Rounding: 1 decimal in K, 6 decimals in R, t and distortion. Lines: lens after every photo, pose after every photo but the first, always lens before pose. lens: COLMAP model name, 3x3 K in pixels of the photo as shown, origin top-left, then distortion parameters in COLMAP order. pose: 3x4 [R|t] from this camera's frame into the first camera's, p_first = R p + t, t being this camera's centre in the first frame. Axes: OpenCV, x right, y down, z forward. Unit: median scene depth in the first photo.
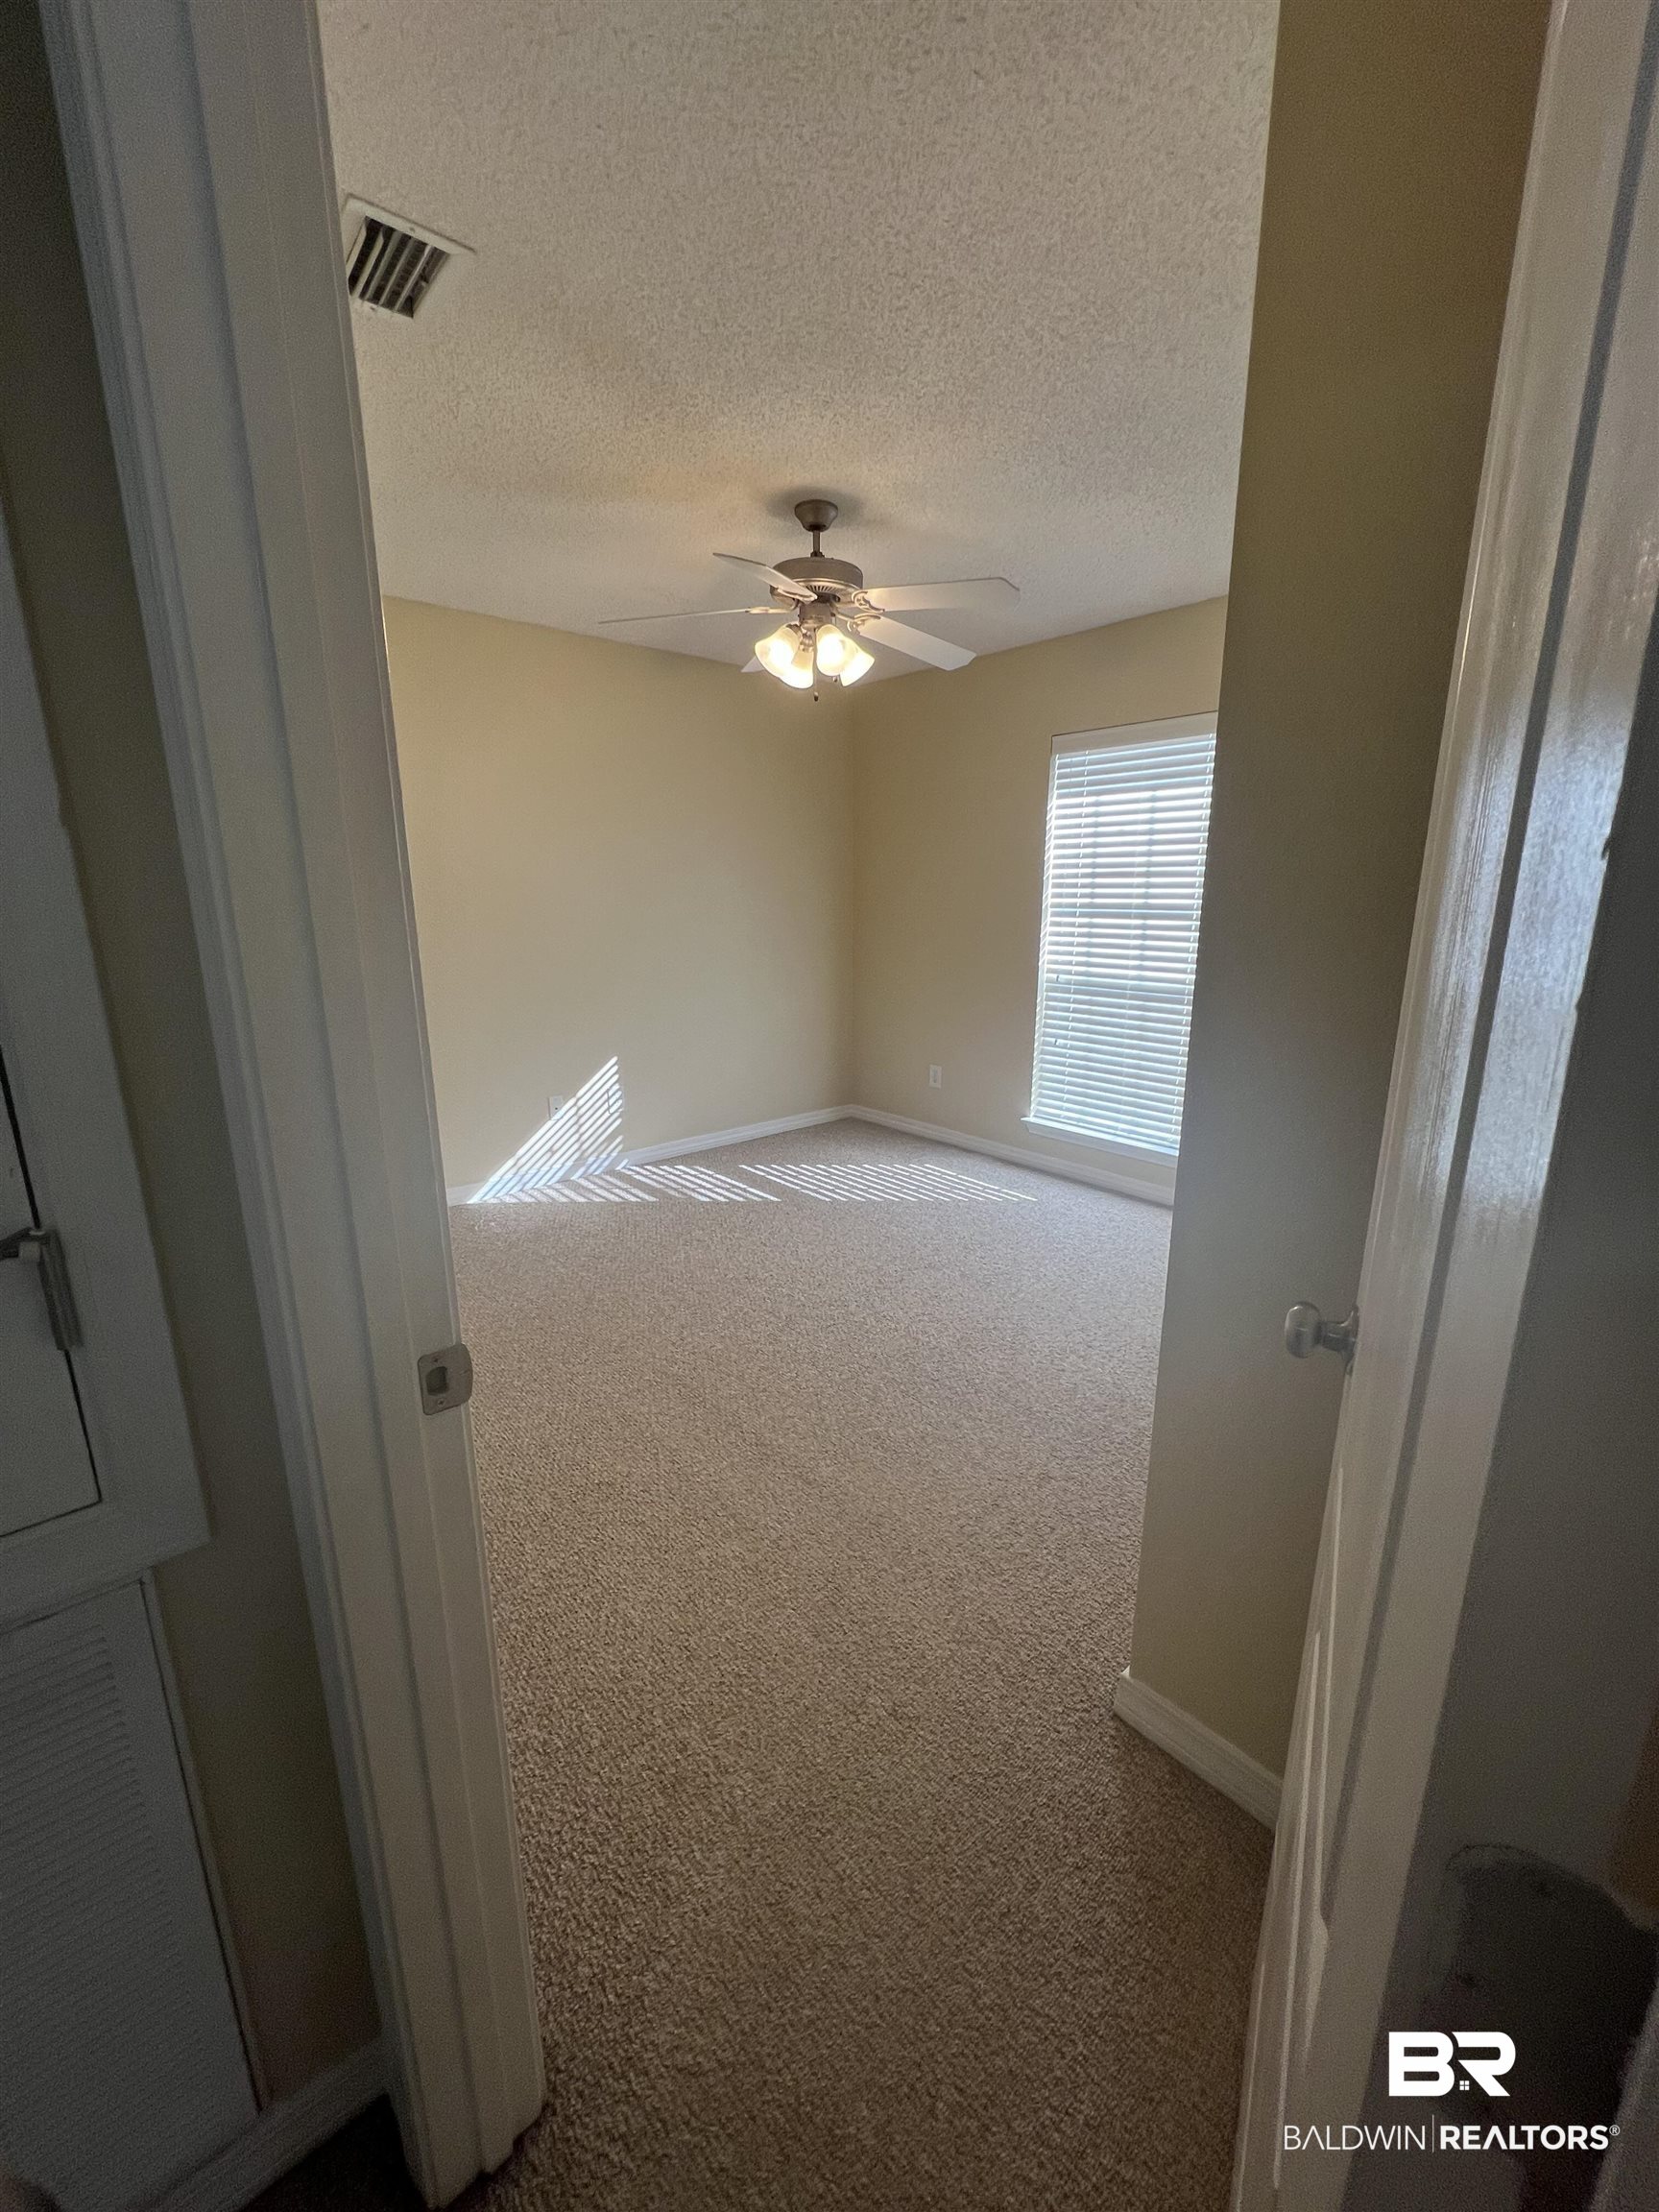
lens RADIAL K [[882.1, 0, 834.3], [0, 882.1, 1104.9], [0, 0, 1]] dist [-0.002110, -0.000046]
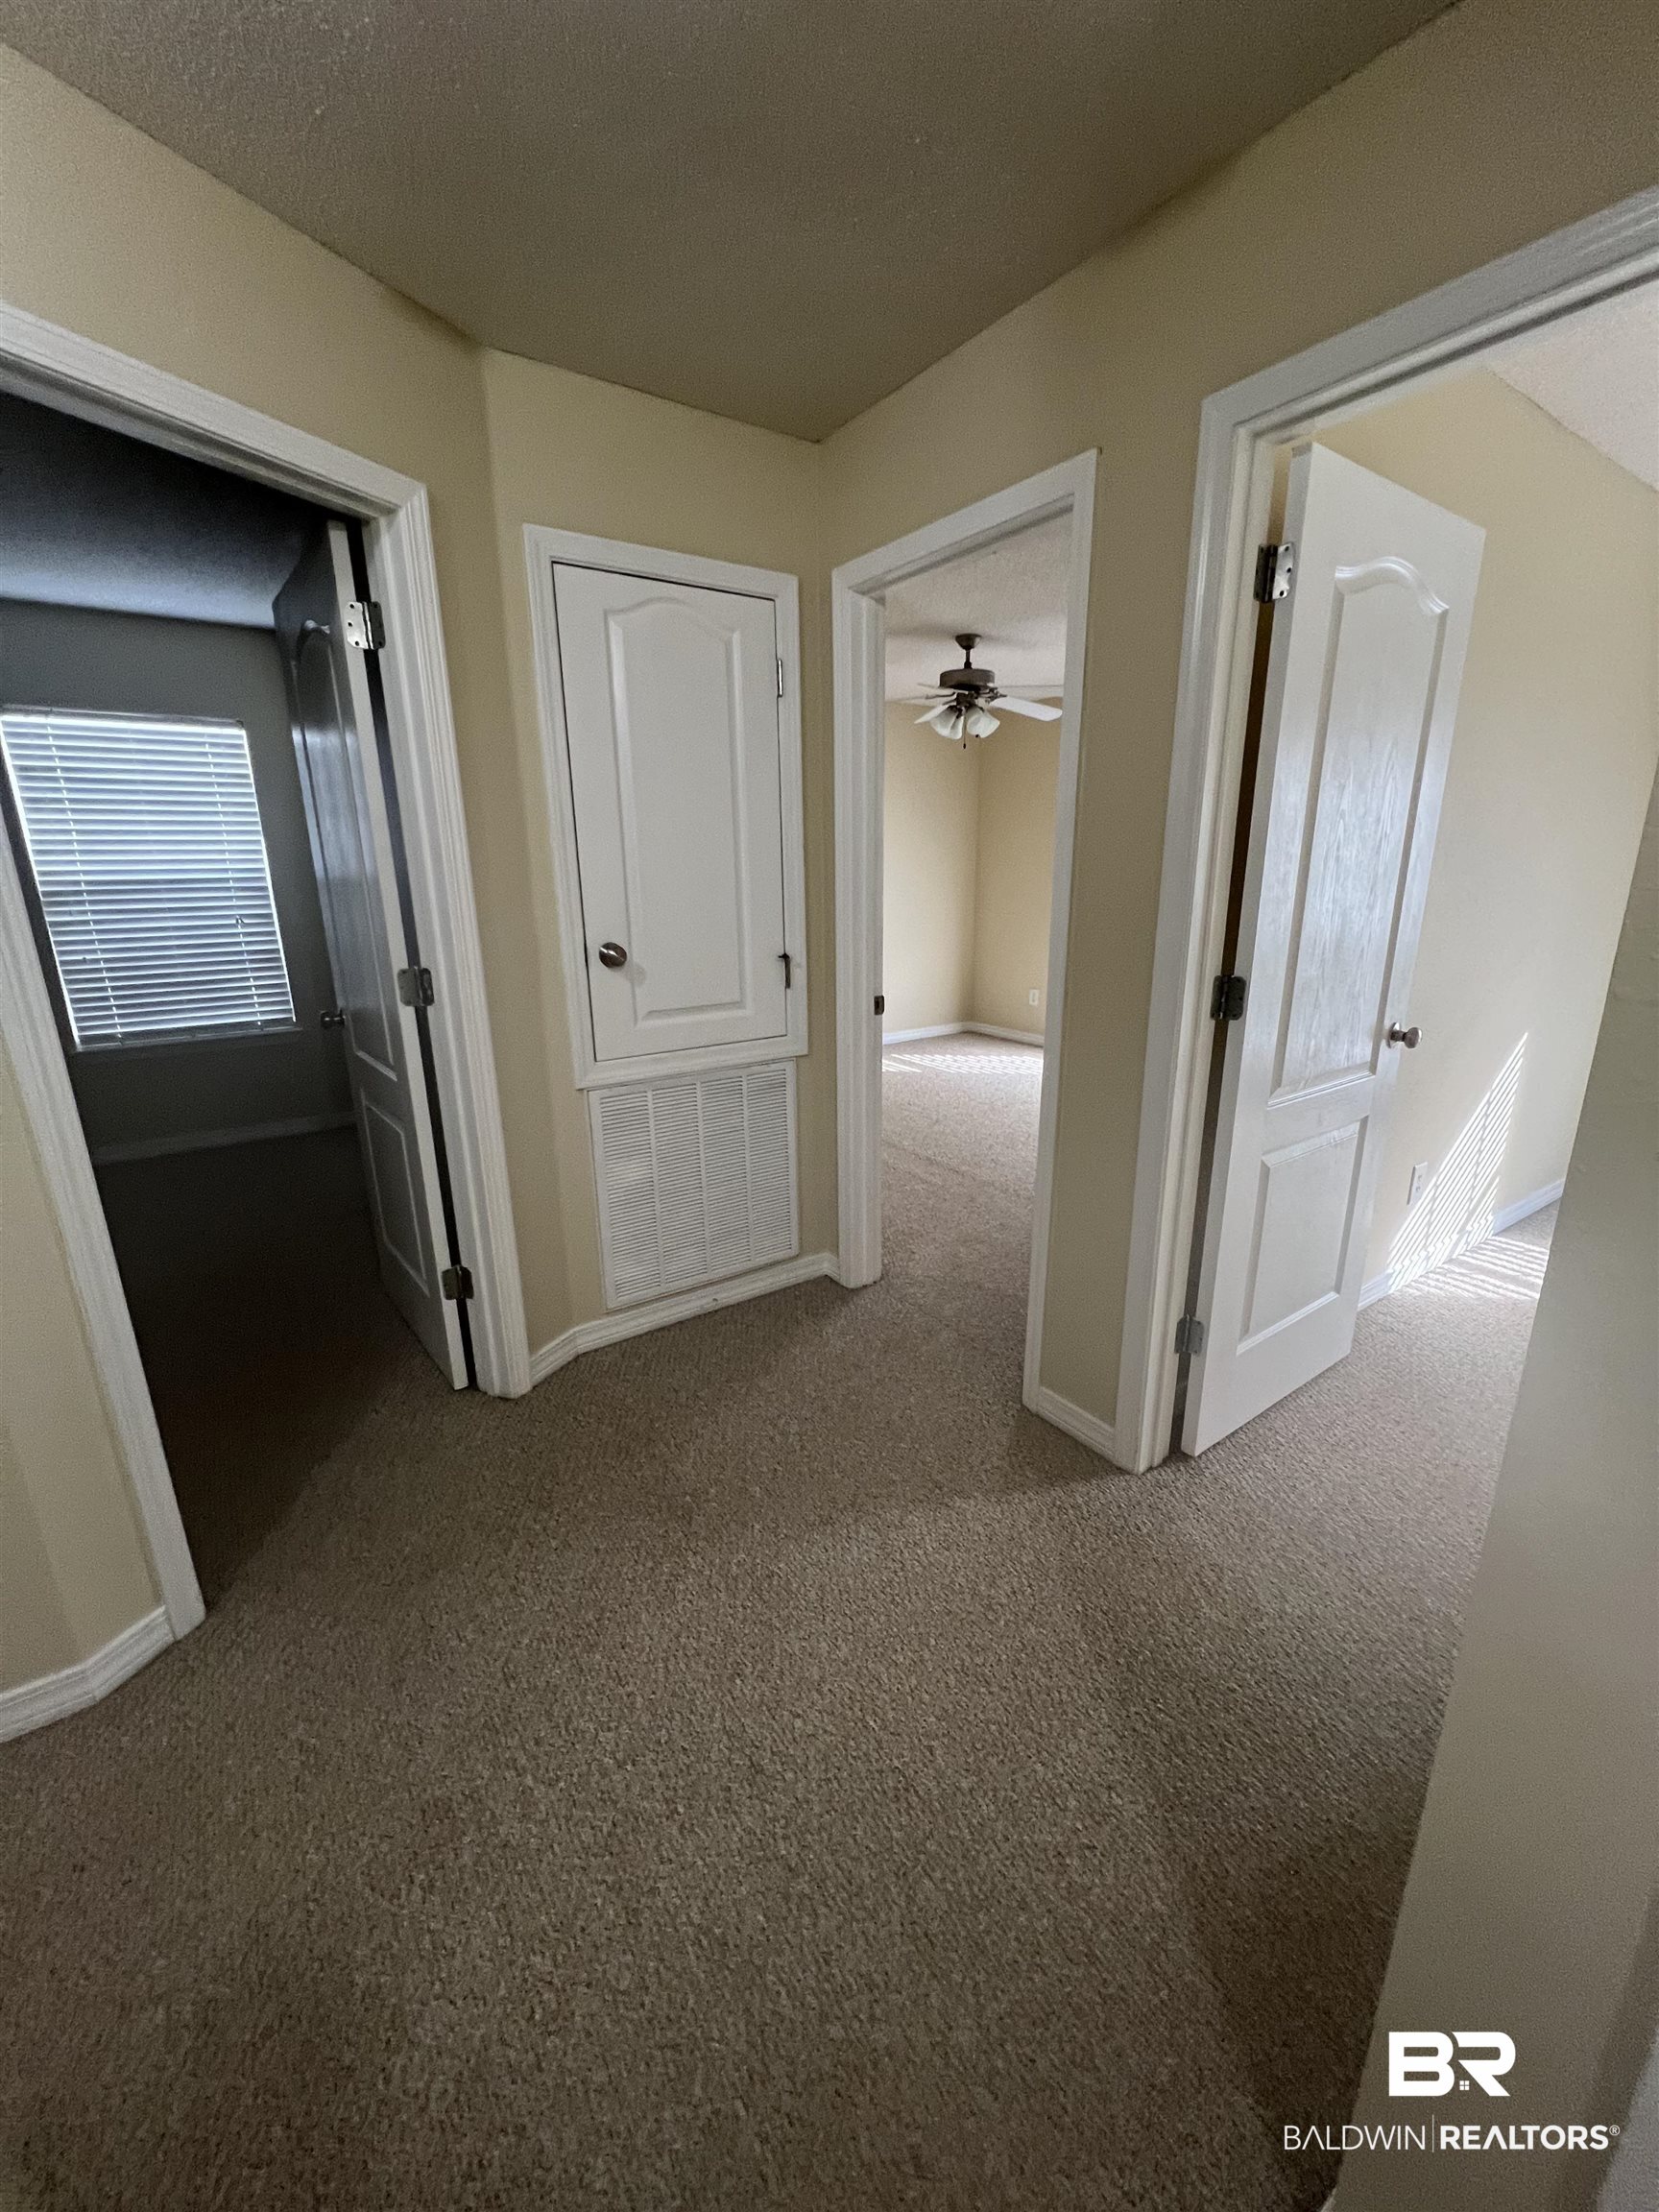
lens RADIAL K [[871.5, 0, 829.5], [0, 871.5, 1106.0], [0, 0, 1]] dist [-0.003255, -0.000131]
pose [[0.992326, 0.021832, -0.121707, -0.061746], [-0.017226, 0.999100, 0.038769, 0.175427], [0.122444, -0.036375, 0.991809, -0.750128]]
